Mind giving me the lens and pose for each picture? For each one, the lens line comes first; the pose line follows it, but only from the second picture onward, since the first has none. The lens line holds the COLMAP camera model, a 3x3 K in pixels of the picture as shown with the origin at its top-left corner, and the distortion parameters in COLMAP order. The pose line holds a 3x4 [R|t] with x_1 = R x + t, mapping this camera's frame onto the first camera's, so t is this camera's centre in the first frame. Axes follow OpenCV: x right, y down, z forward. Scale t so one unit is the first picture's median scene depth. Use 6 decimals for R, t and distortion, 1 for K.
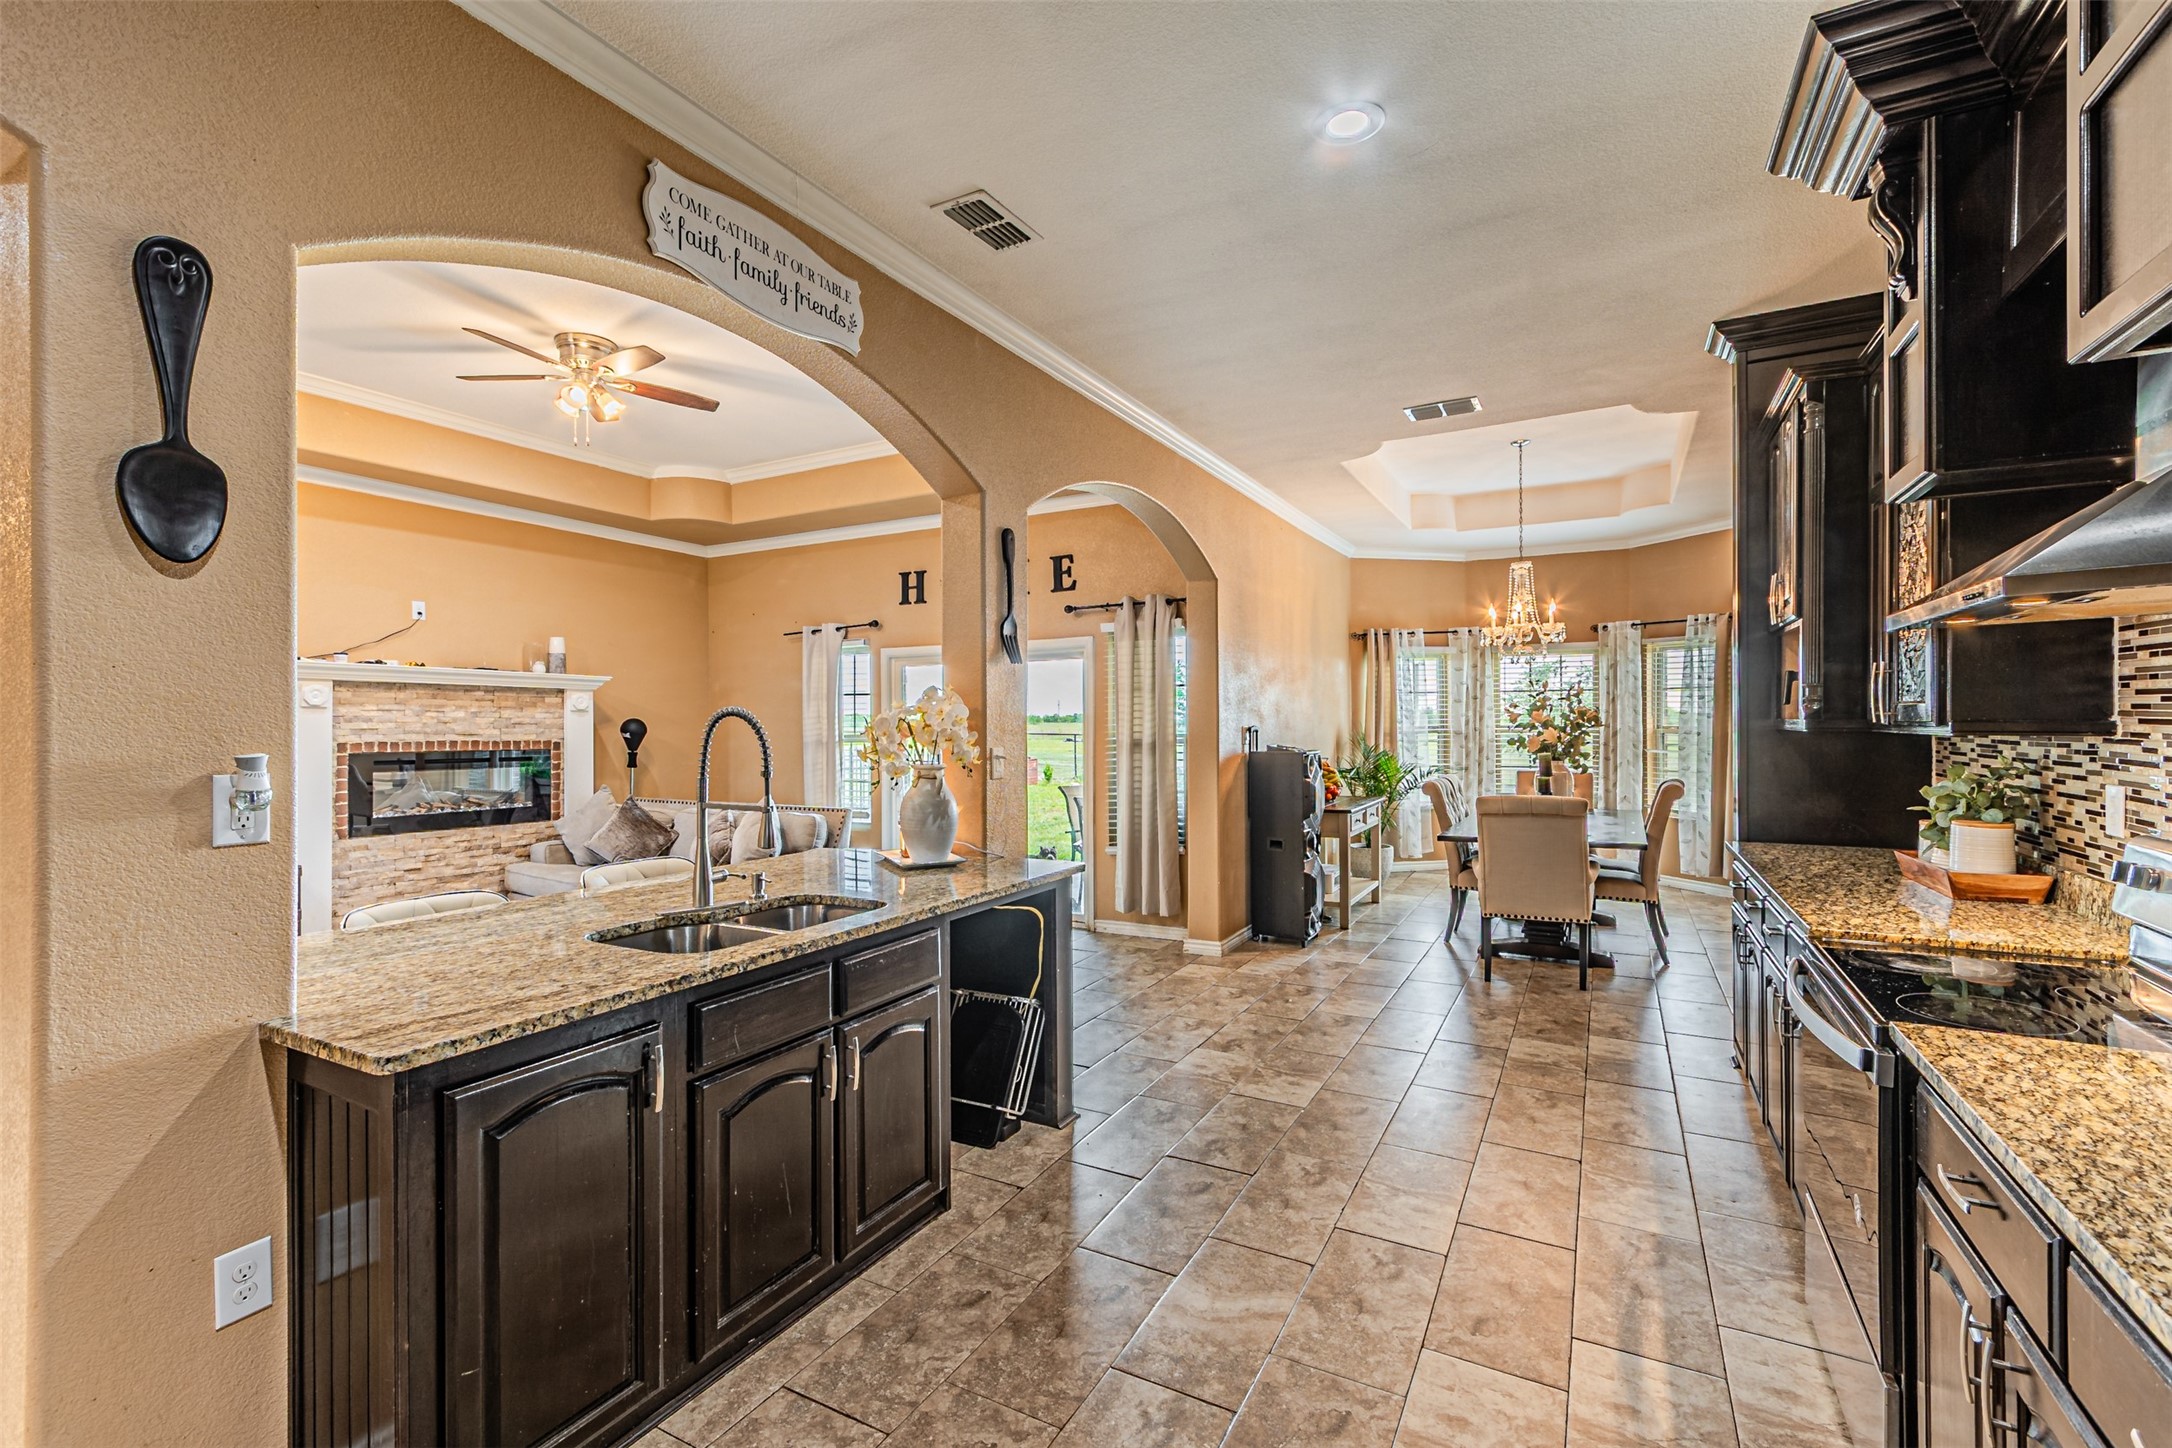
lens RADIAL K [[956.0, 0, 1086.7], [0, 956.0, 714.6], [0, 0, 1]] dist [0.009632, -0.002767]
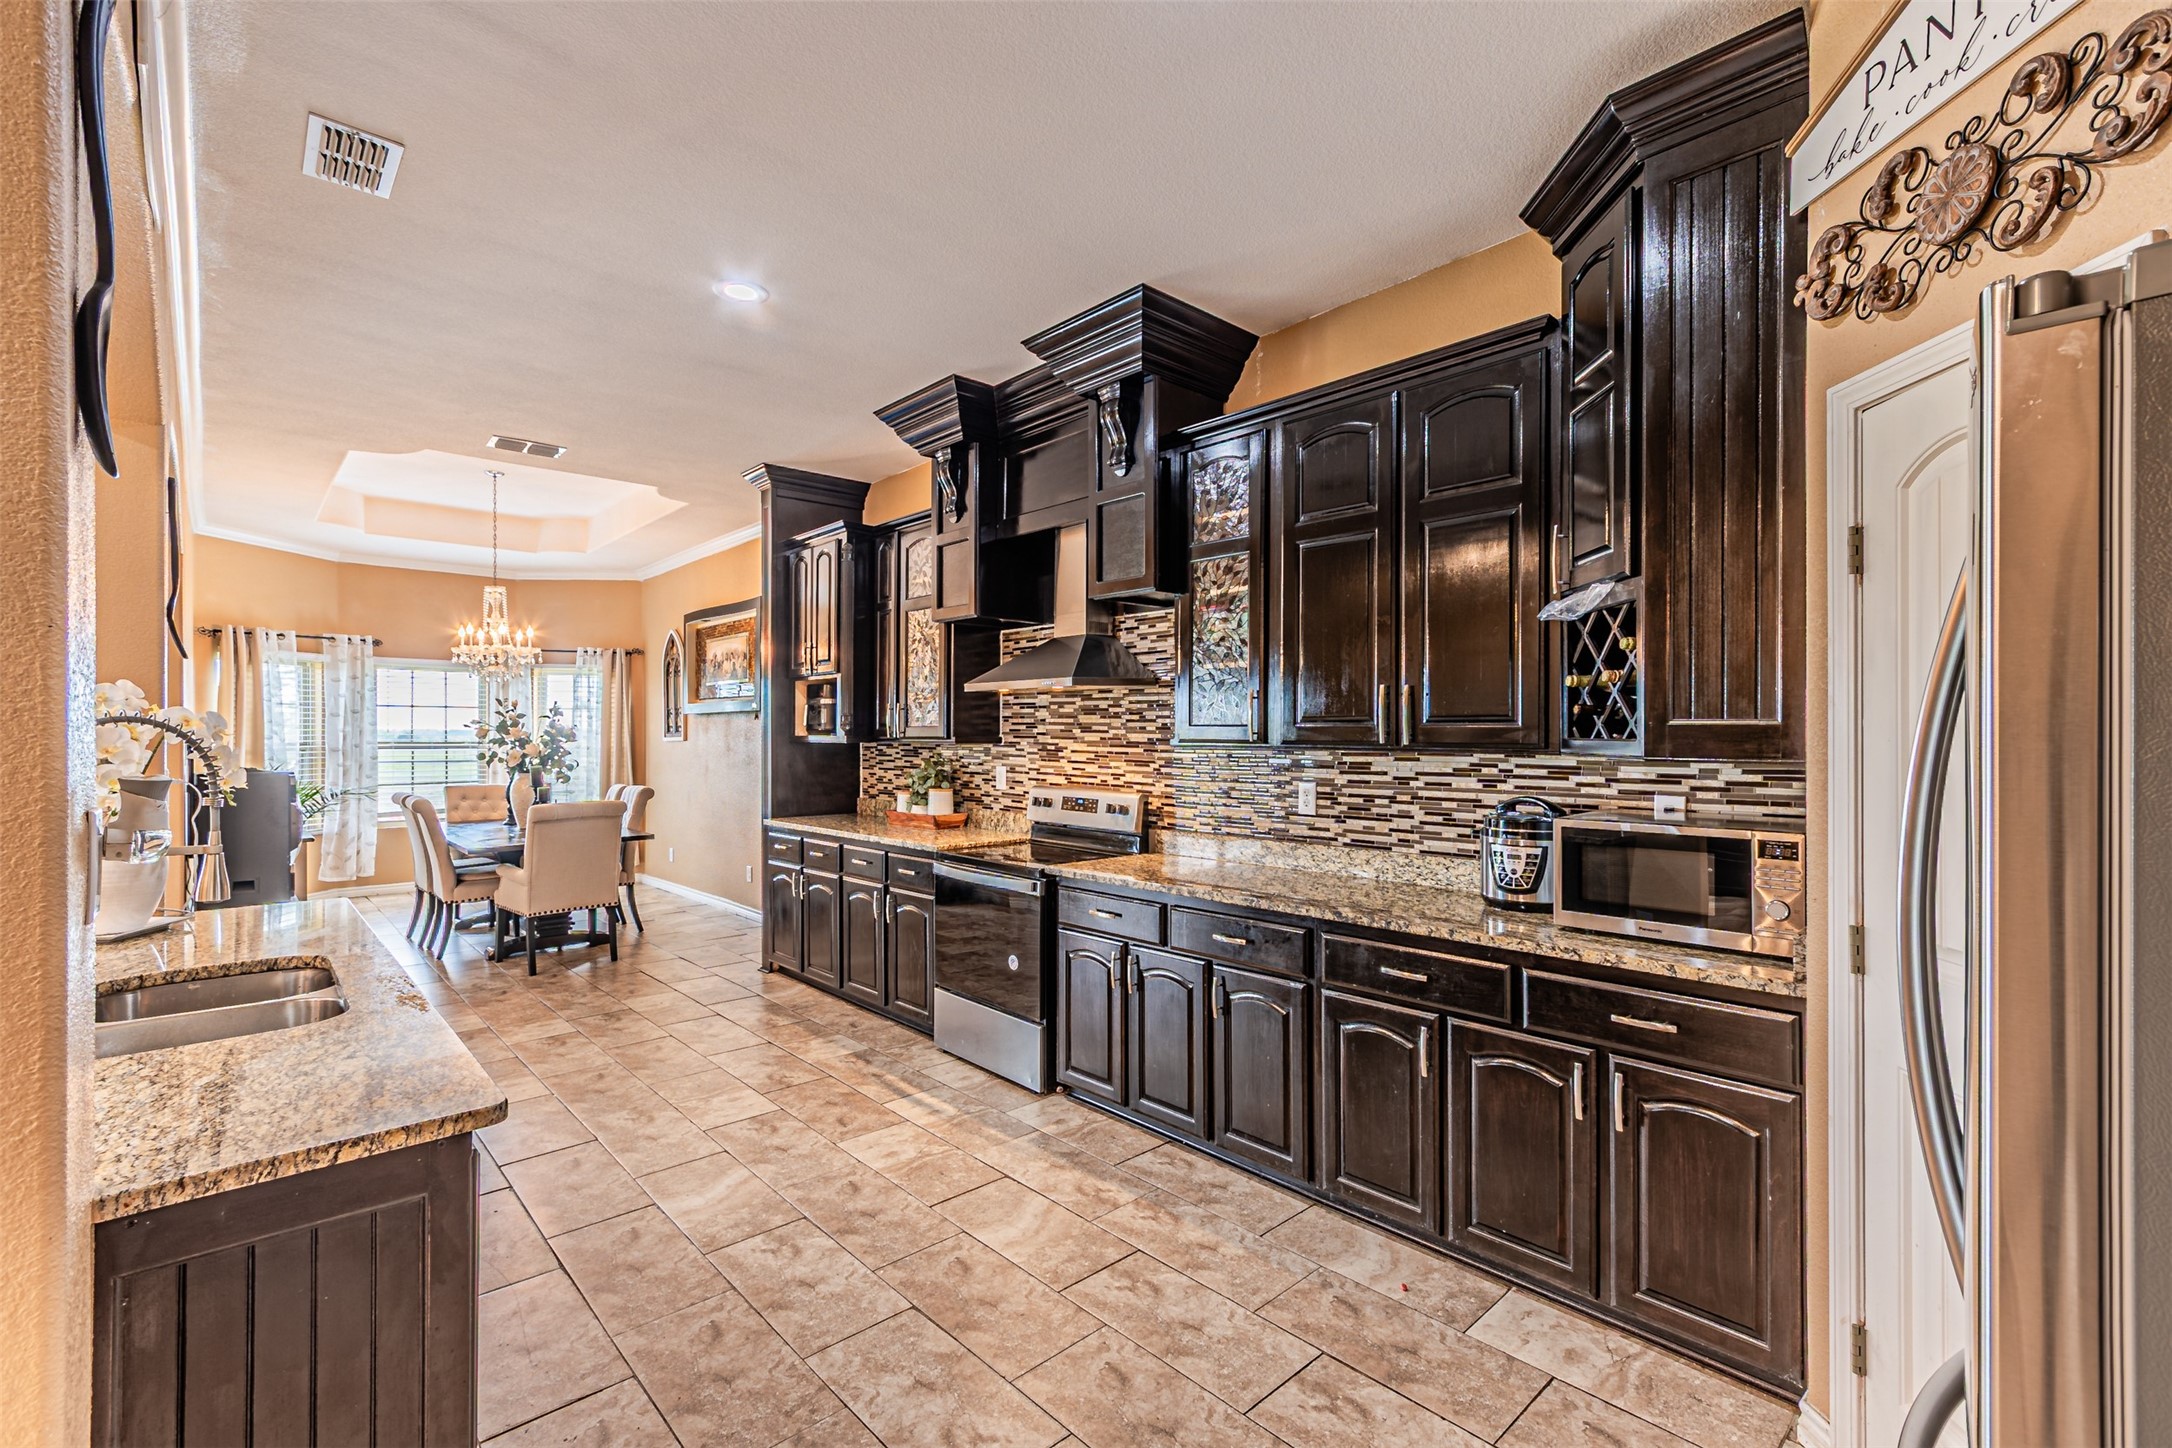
lens RADIAL K [[956.0, 0, 1095.4], [0, 956.0, 729.7], [0, 0, 1]] dist [0.009632, -0.002767]
pose [[0.307542, 0.008924, 0.951493, -0.332366], [-0.006505, 0.999952, -0.007275, 0.001830], [-0.951512, -0.003952, 0.307585, 0.045638]]
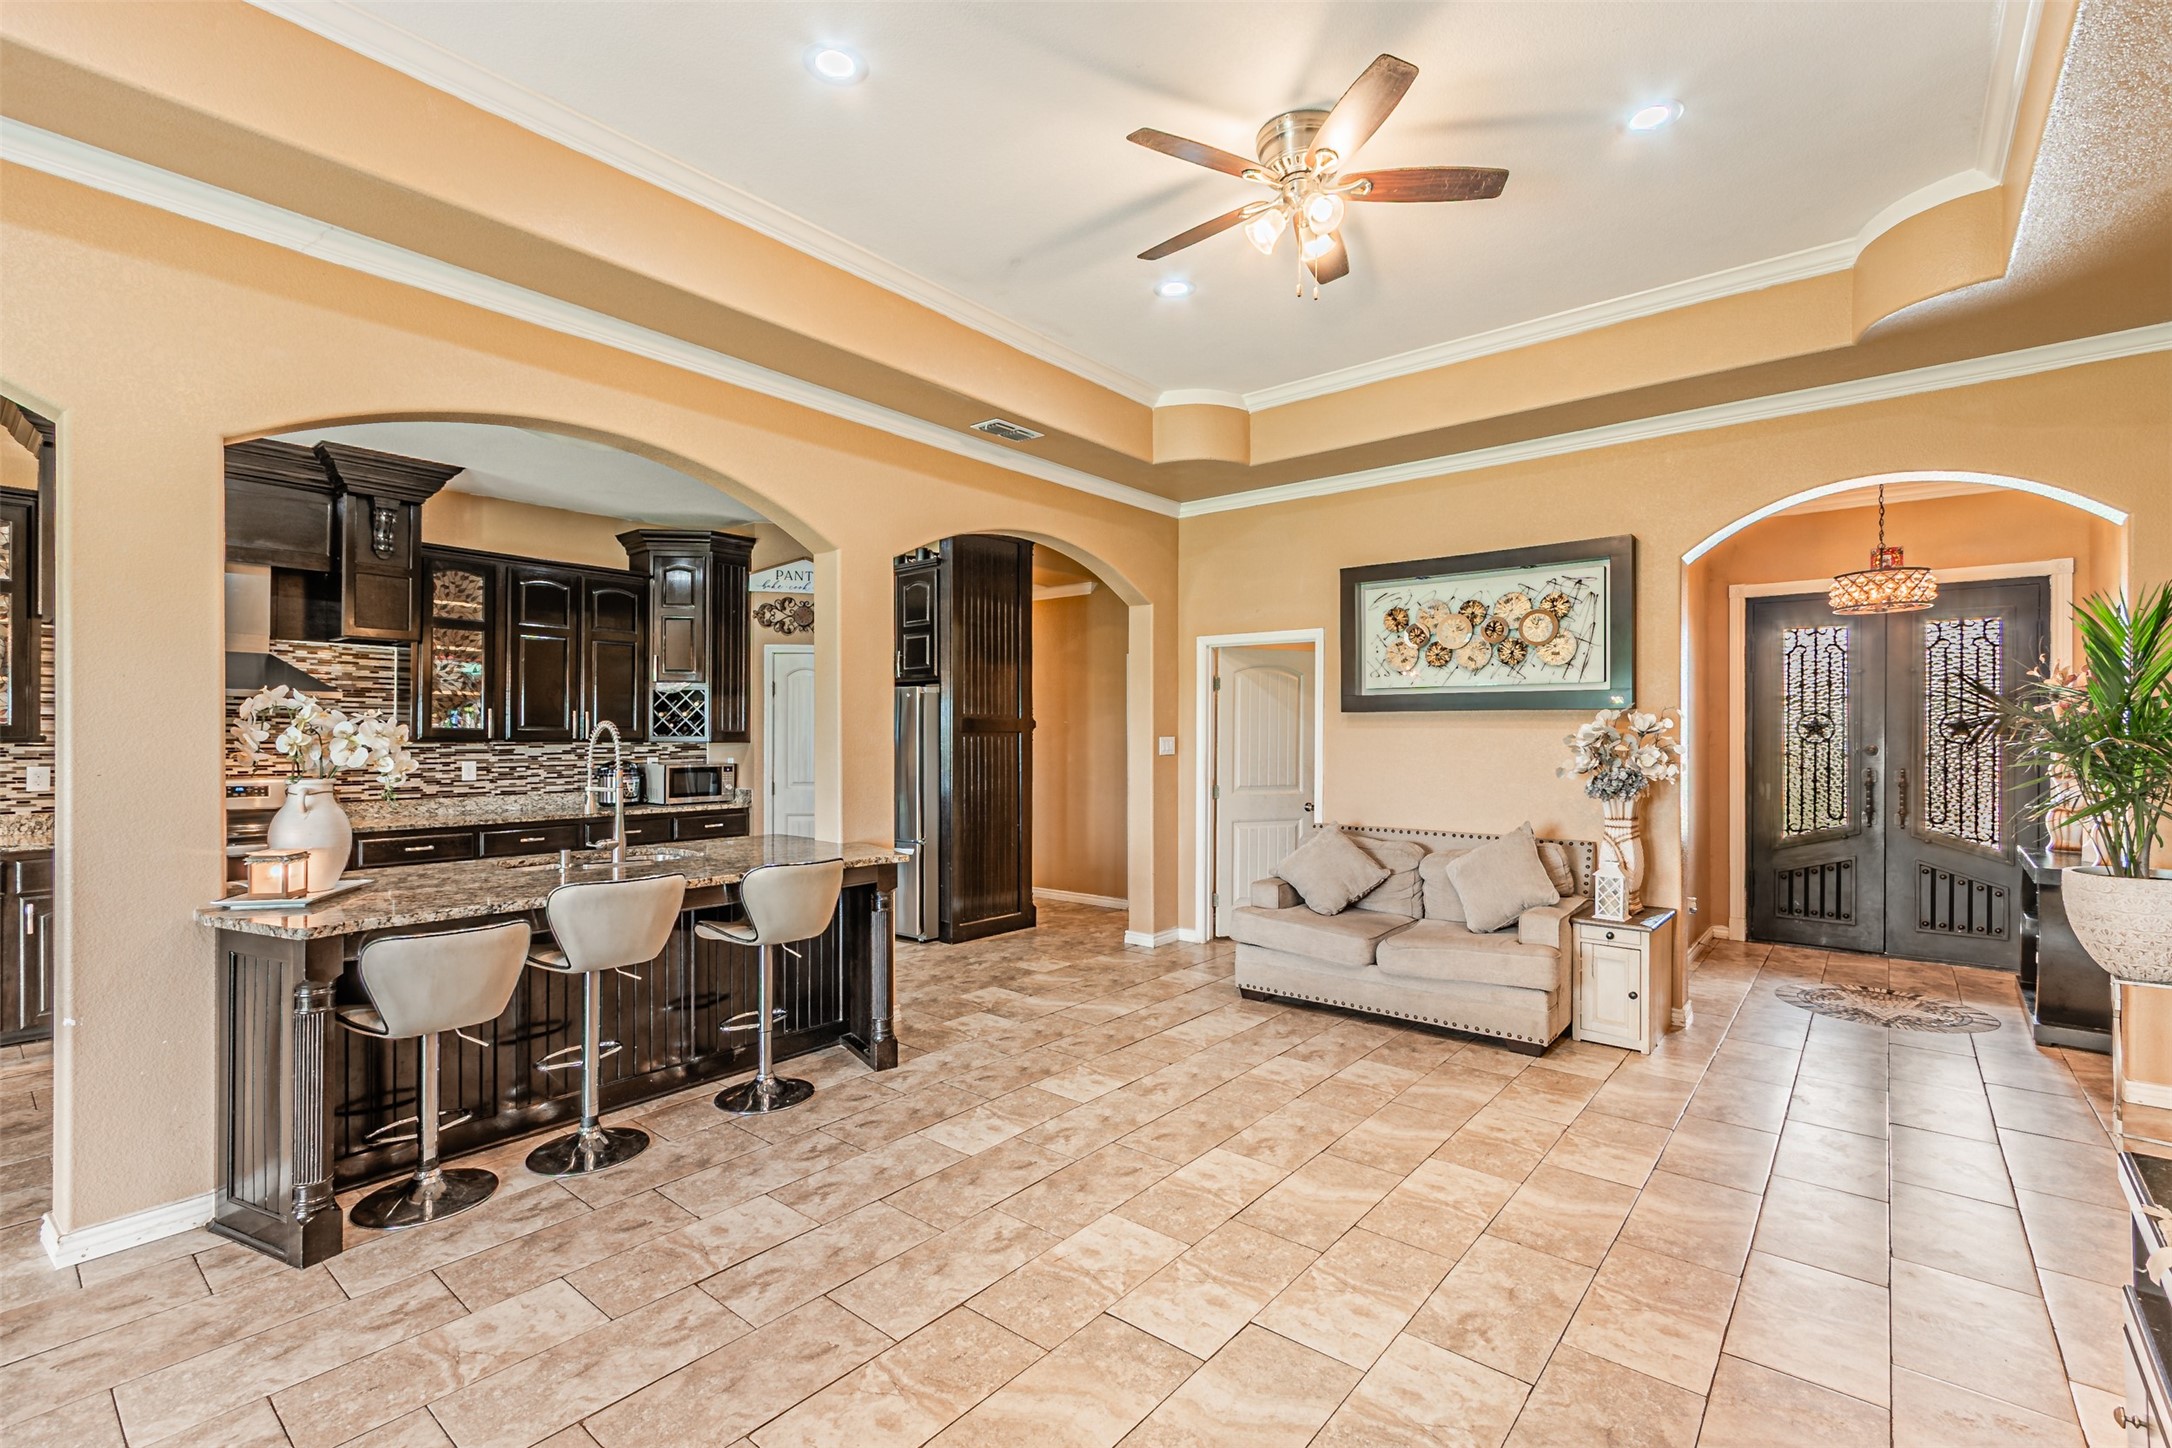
lens RADIAL K [[956.0, 0, 1066.1], [0, 956.0, 725.4], [0, 0, 1]] dist [0.009632, -0.002767]
pose [[-0.977973, 0.006739, 0.208624, -0.559869], [0.003403, 0.999861, -0.016349, 0.008558], [-0.208706, -0.015279, -0.977859, 0.921802]]
